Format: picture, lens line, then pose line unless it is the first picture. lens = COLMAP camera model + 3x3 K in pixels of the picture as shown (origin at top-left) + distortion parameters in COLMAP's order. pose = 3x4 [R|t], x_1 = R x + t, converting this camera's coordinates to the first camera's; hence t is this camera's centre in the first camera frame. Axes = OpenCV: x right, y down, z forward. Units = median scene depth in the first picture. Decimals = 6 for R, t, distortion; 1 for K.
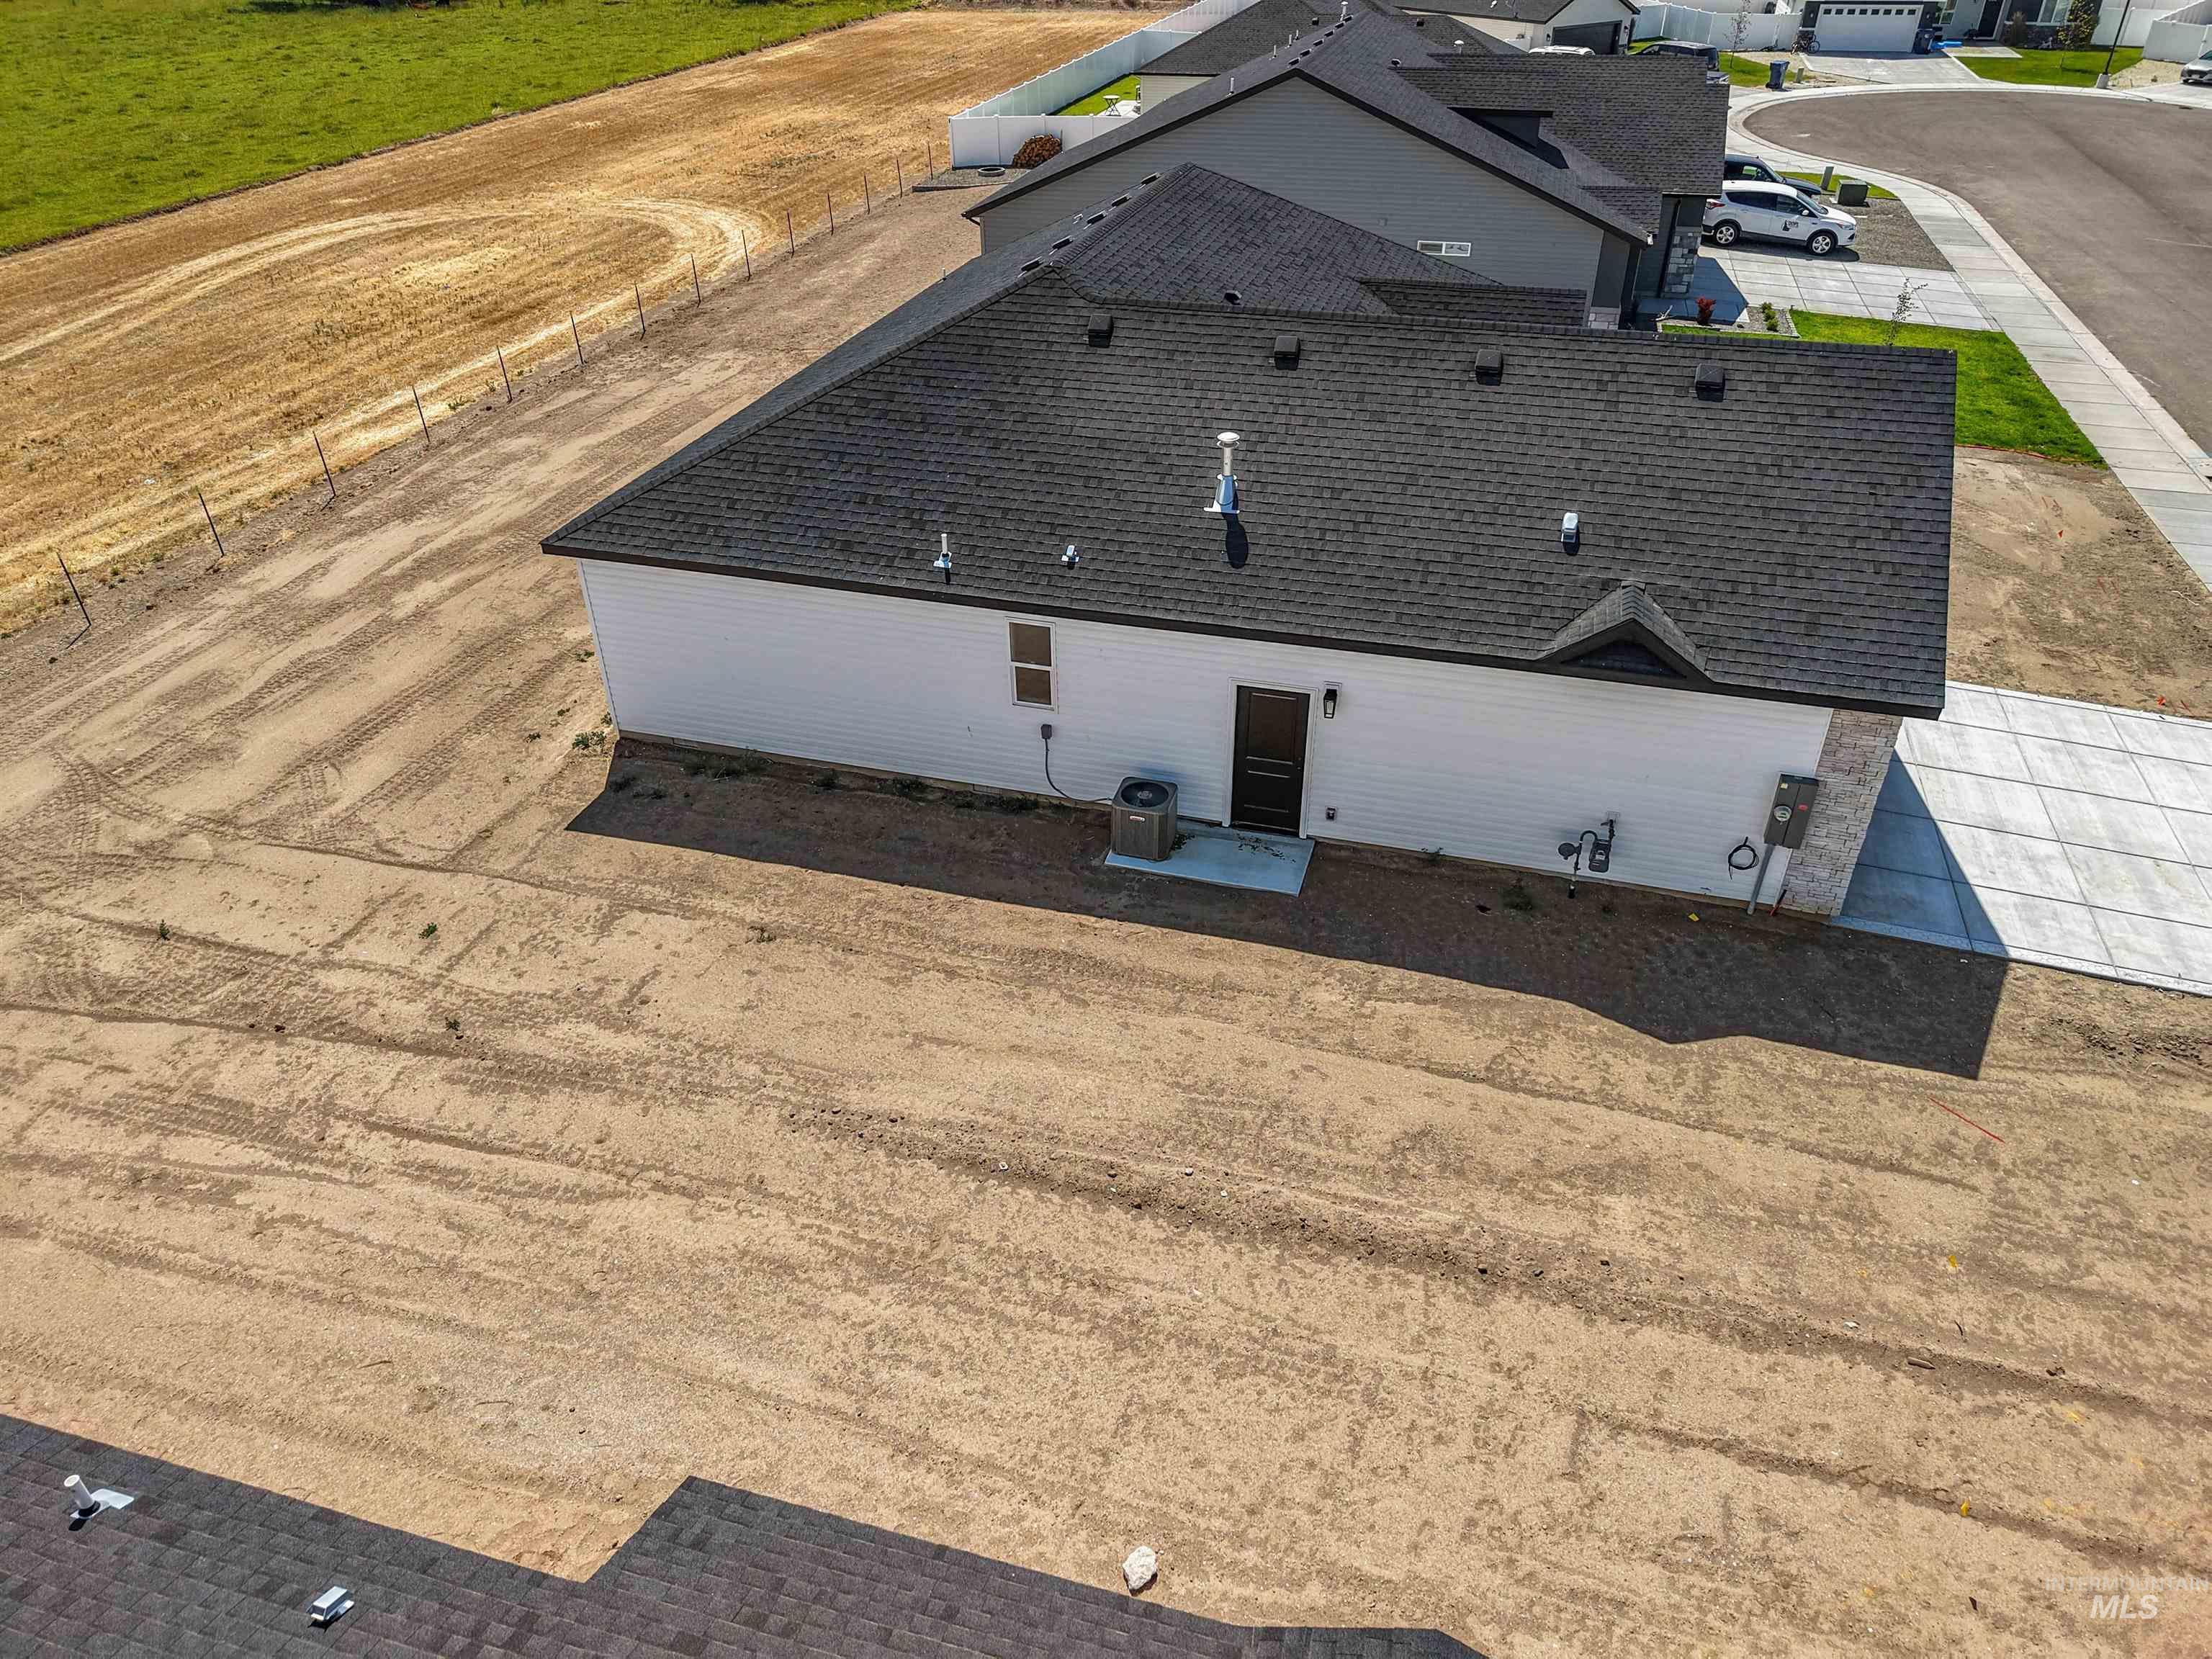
lens RADIAL K [[1486.9, 0, 1106.0], [0, 1486.9, 829.5], [0, 0, 1]] dist [0.033548, -0.046223]
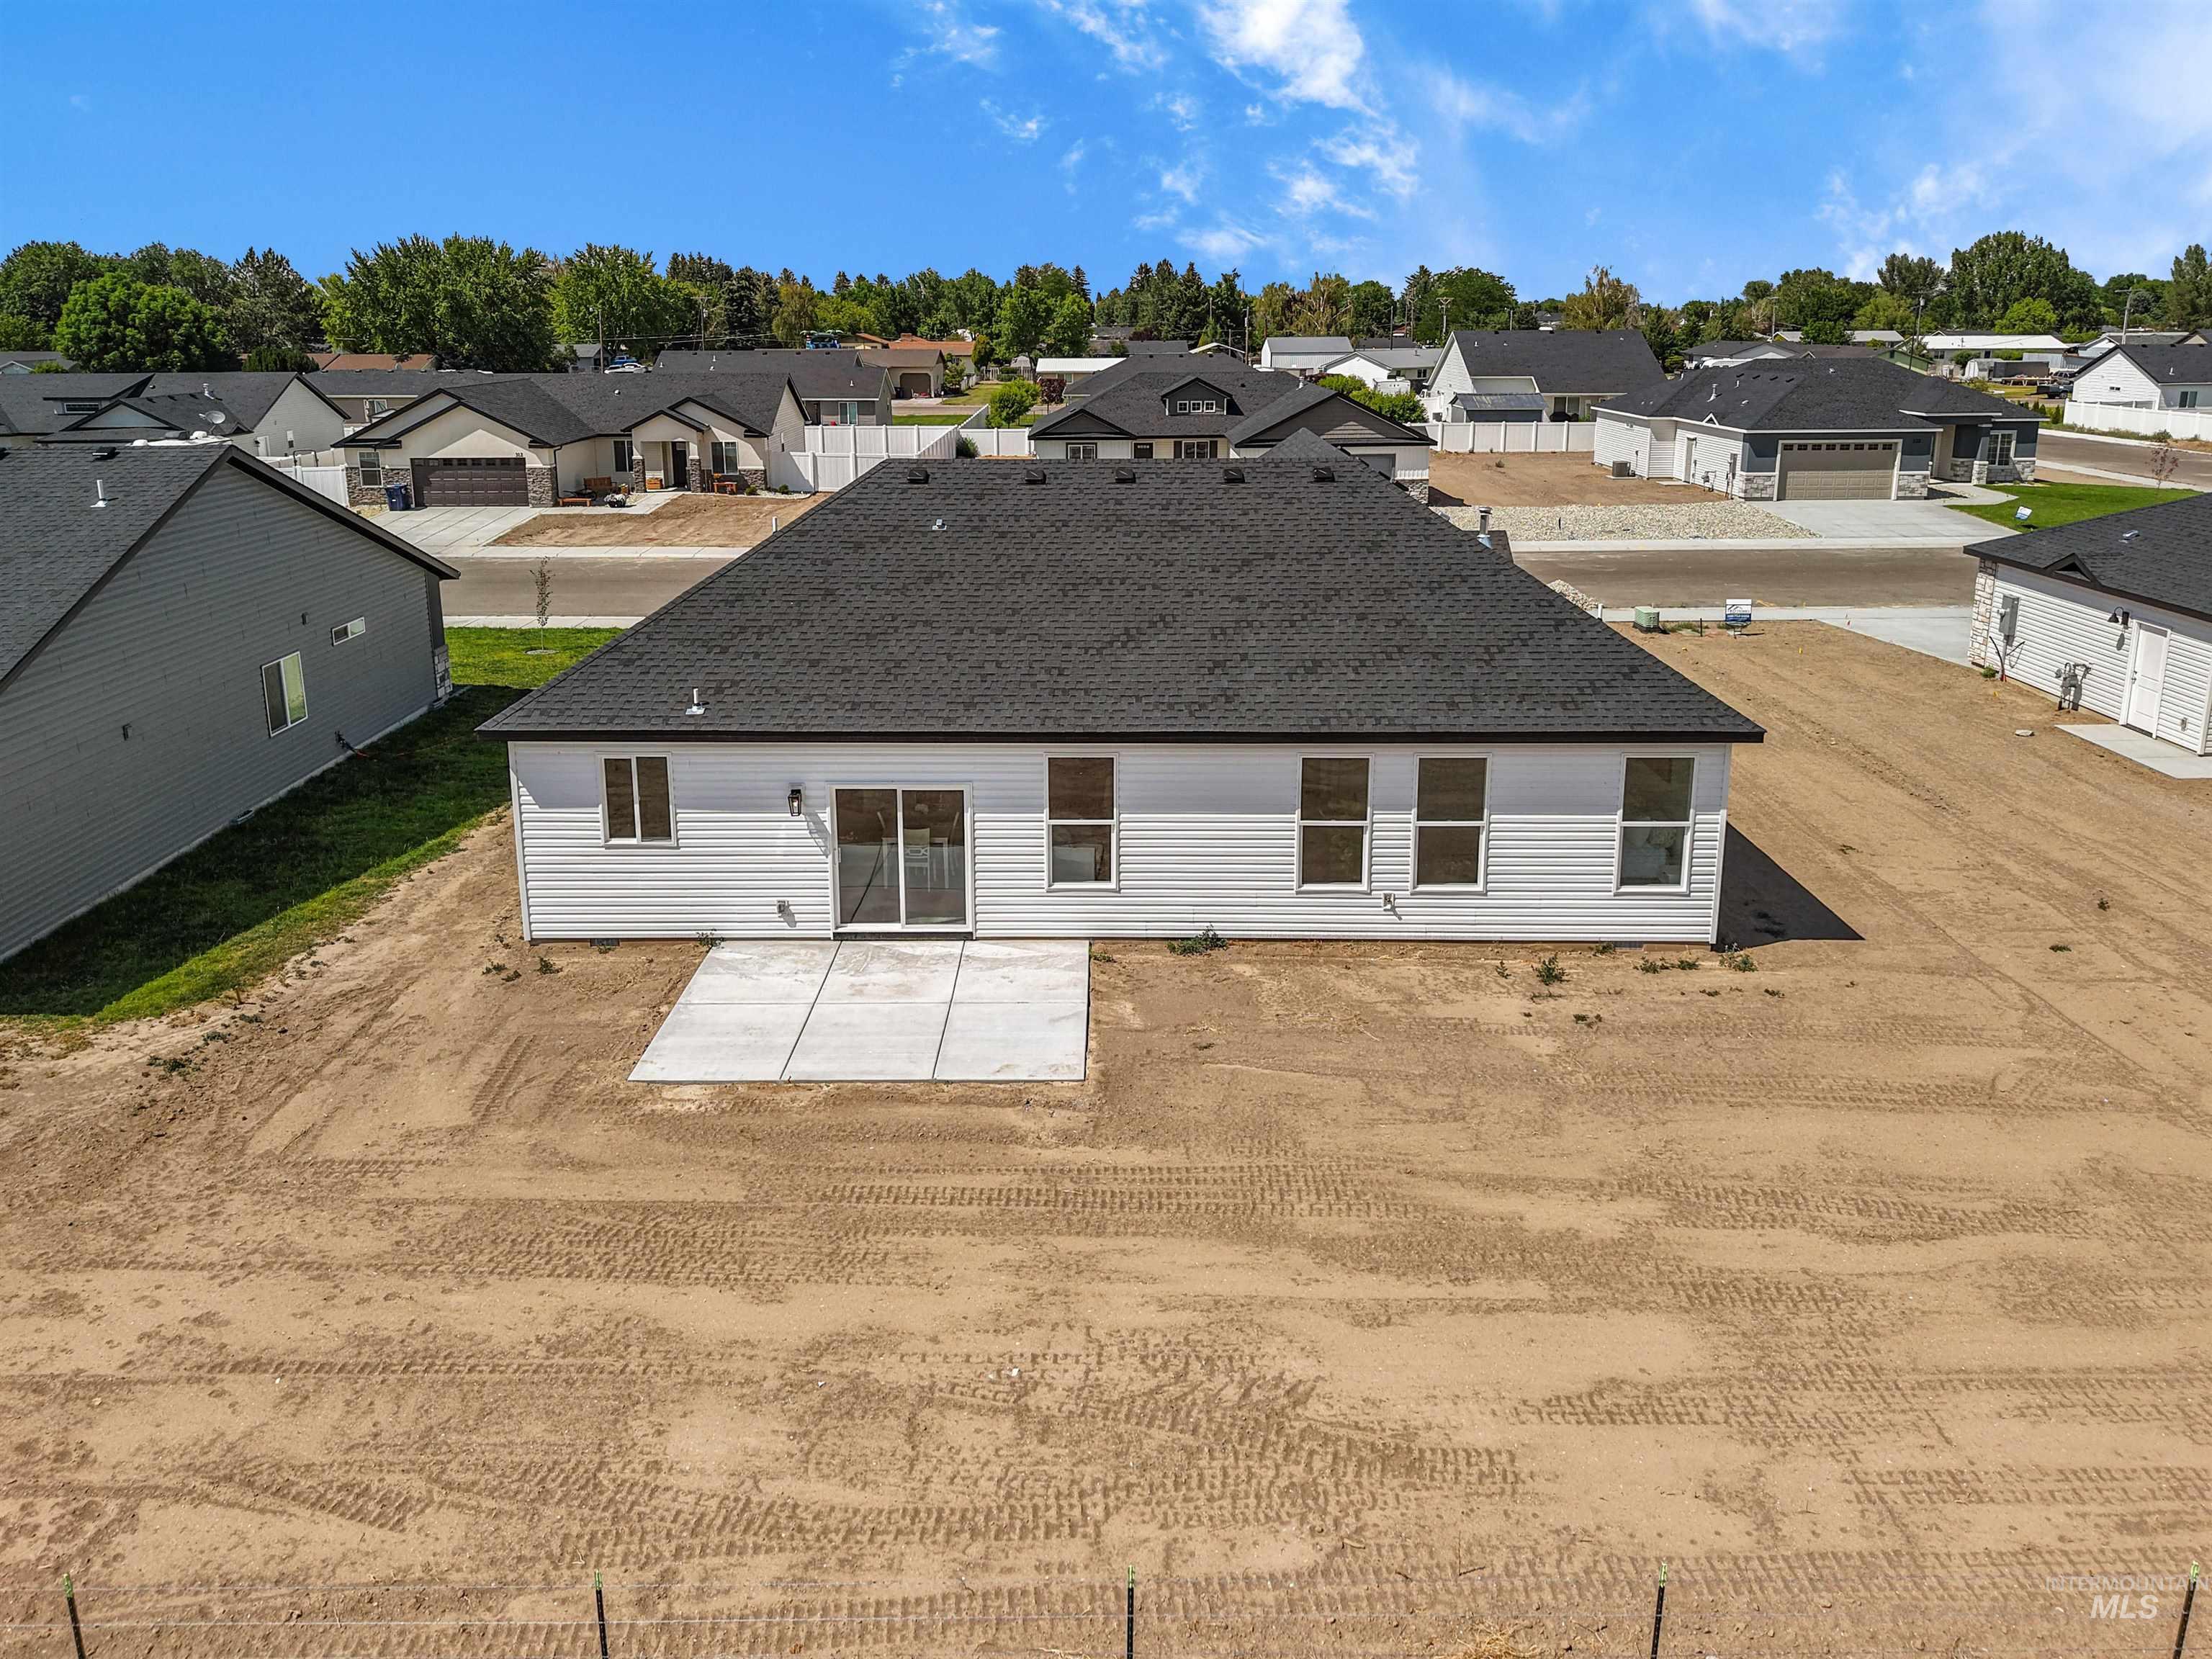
lens RADIAL K [[1486.9, 0, 1106.0], [0, 1486.9, 829.5], [0, 0, 1]] dist [0.033548, -0.046223]
pose [[-0.264213, -0.313524, 0.912082, -0.892191], [0.540921, 0.734779, 0.409272, -0.591057], [-0.798496, 0.601500, -0.024546, 1.103159]]
